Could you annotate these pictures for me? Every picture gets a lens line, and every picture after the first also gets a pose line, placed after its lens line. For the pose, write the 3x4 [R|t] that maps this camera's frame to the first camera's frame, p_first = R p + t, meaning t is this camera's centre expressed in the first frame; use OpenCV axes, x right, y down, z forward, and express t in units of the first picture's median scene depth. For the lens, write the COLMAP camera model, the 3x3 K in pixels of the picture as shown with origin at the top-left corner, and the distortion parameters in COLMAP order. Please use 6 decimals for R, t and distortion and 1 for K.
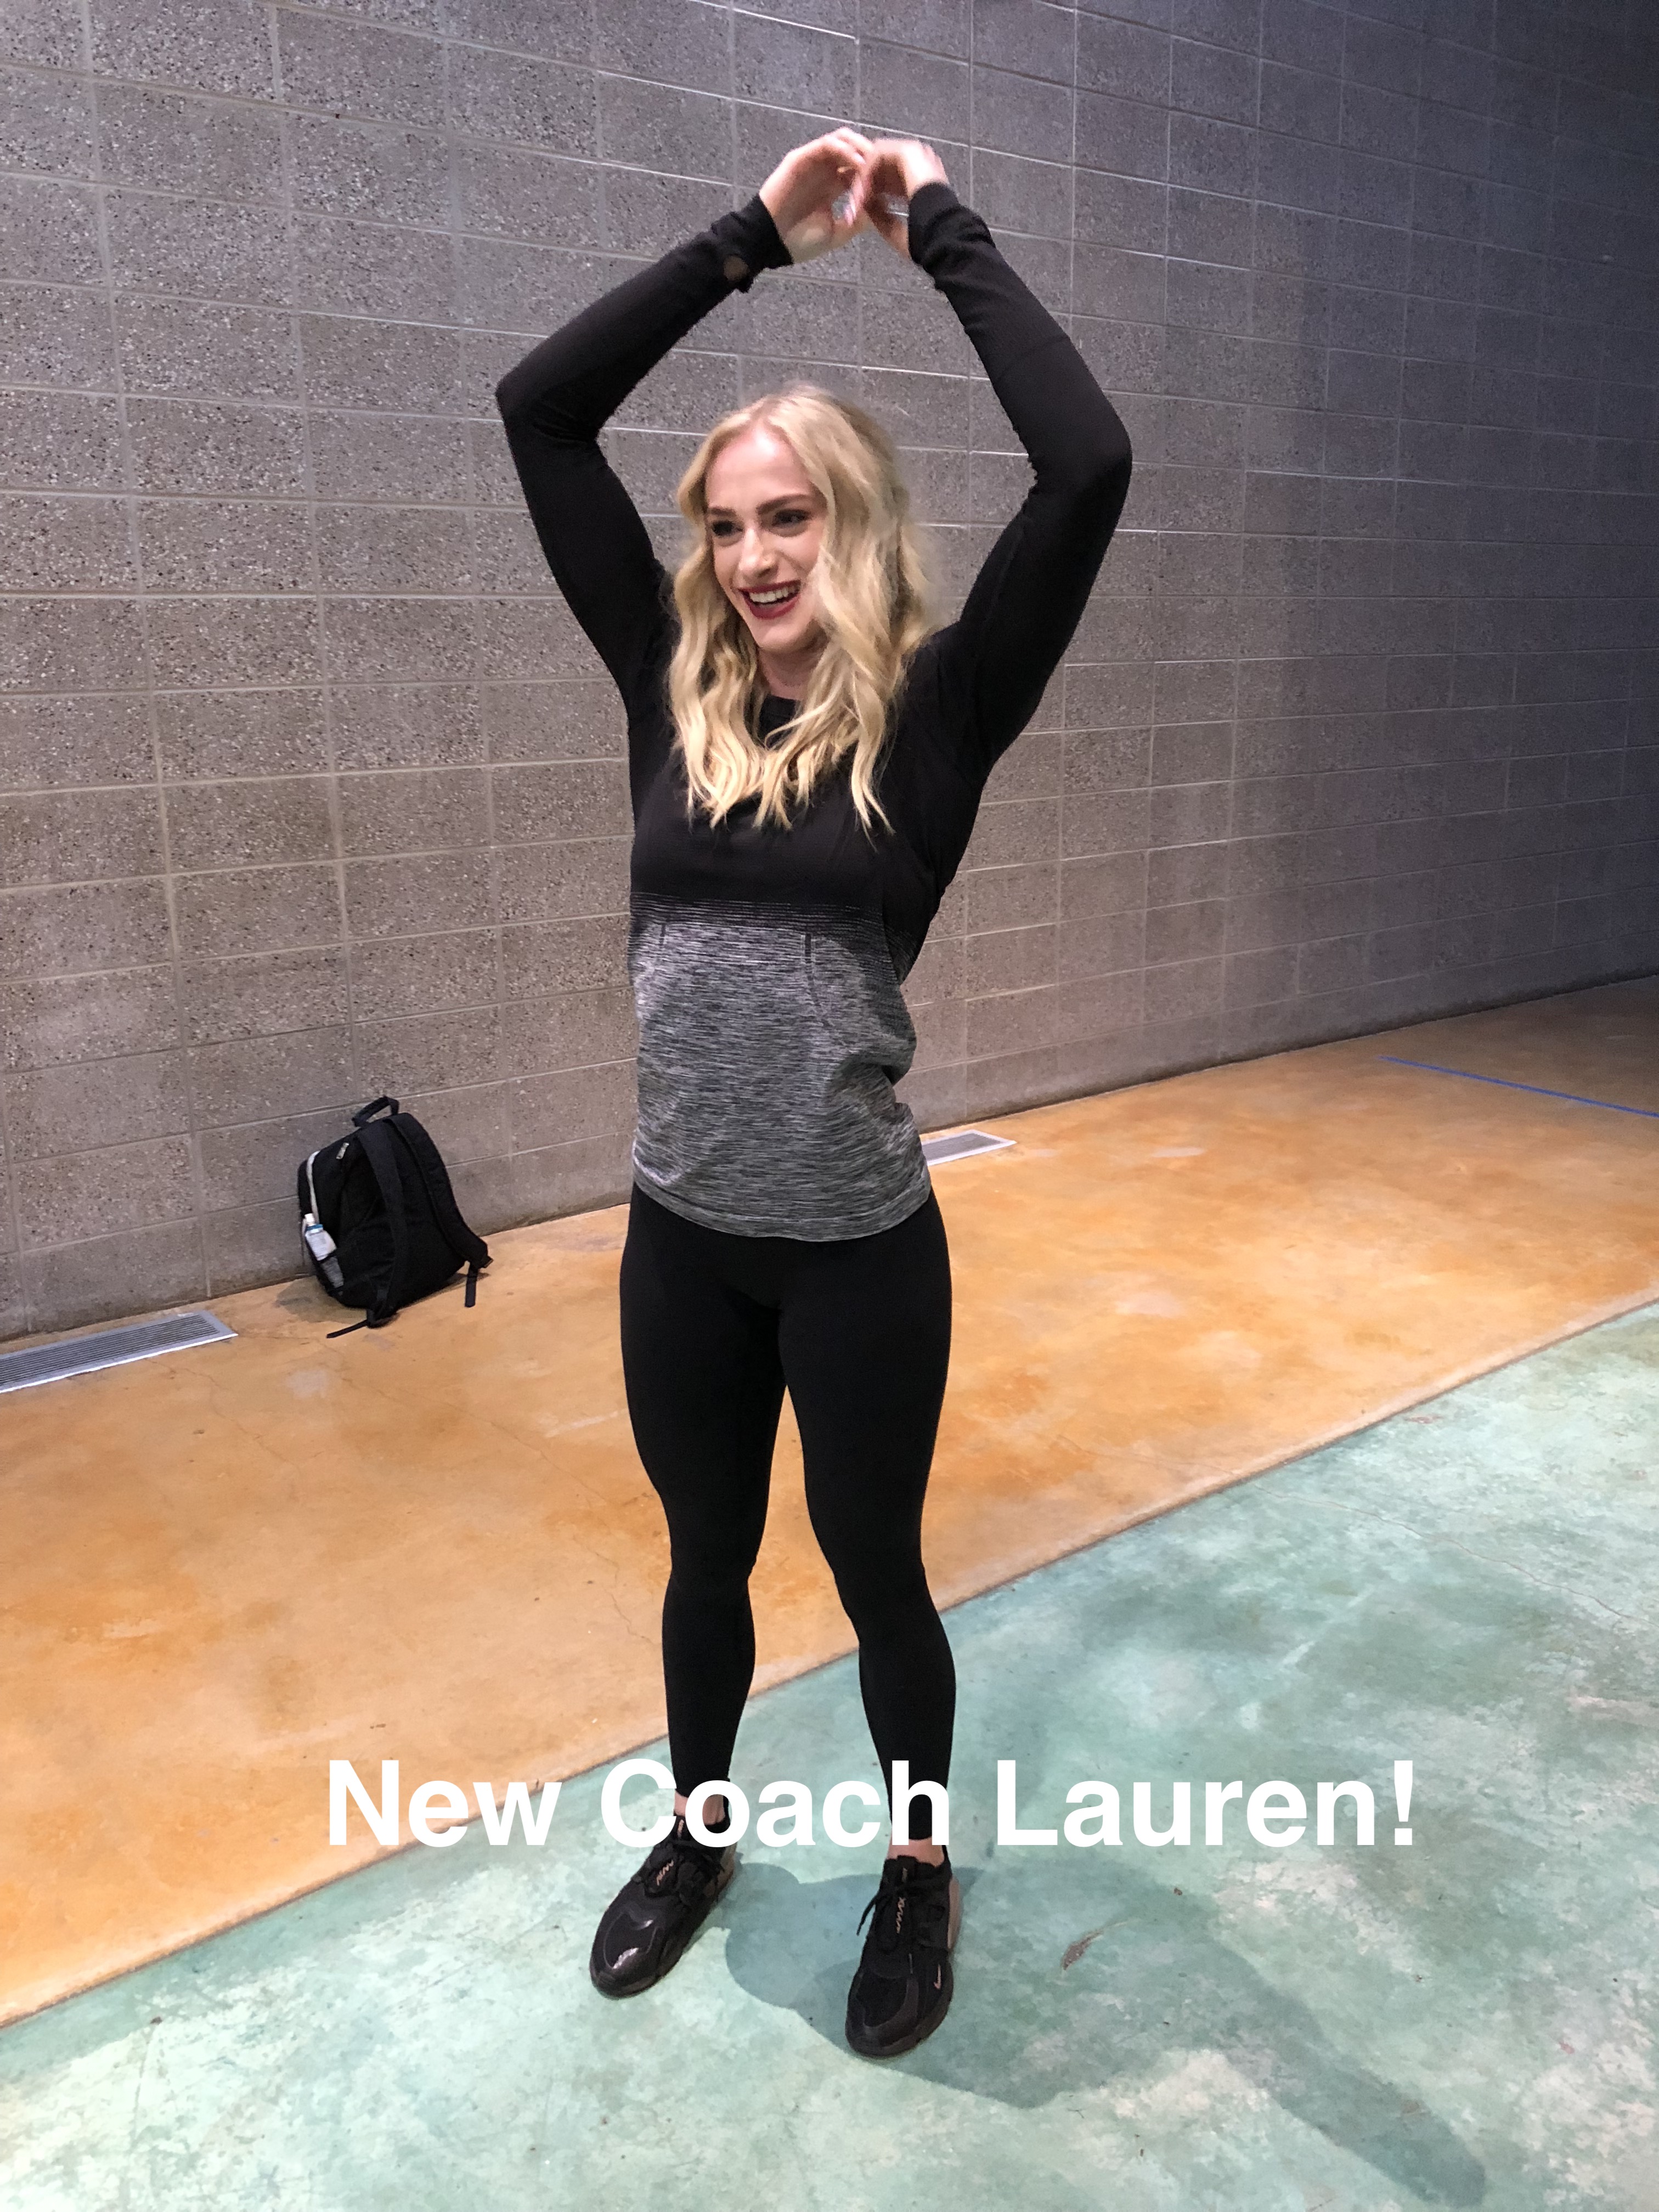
lens RADIAL K [[1791.0, 0, 820.5], [0, 1791.0, 1101.6], [0, 0, 1]] dist [0.039712, -0.032981]
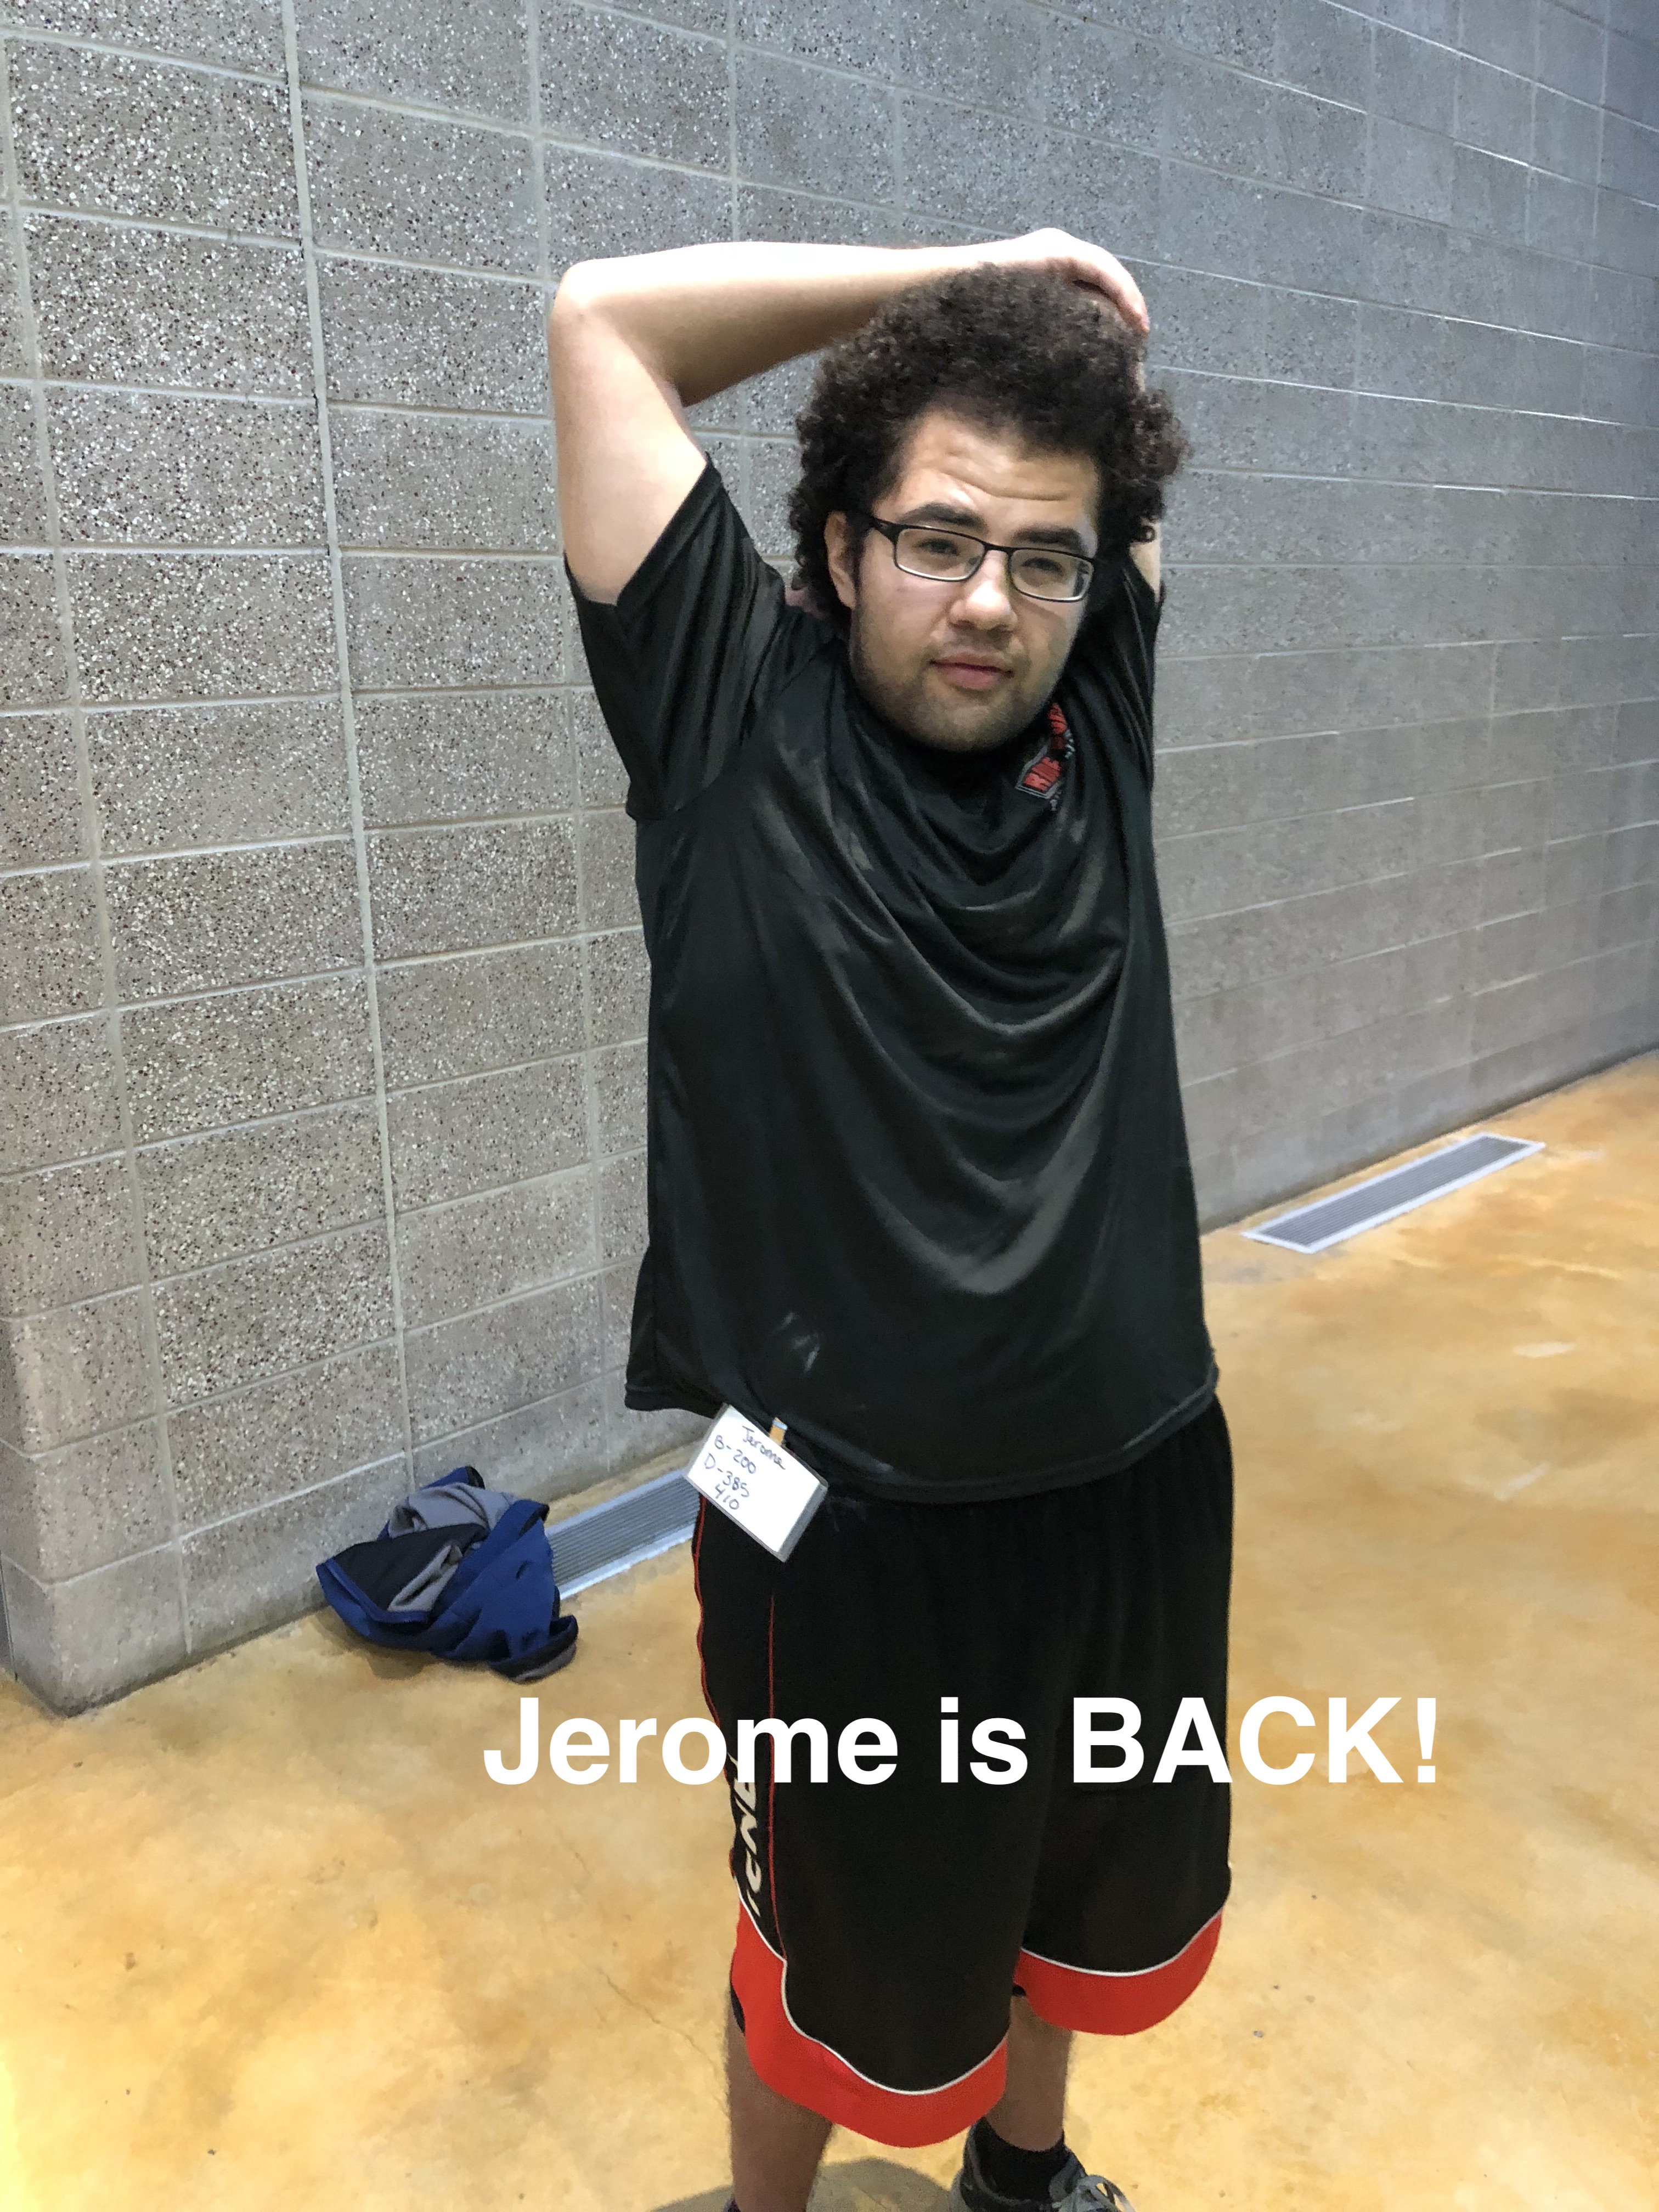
lens RADIAL K [[1791.0, 0, 816.6], [0, 1791.0, 1110.2], [0, 0, 1]] dist [0.039712, -0.032981]
pose [[0.994329, -0.032226, 0.101350, -0.478169], [0.031017, 0.999428, 0.013475, -0.025289], [-0.101726, -0.010255, 0.994760, 0.119580]]
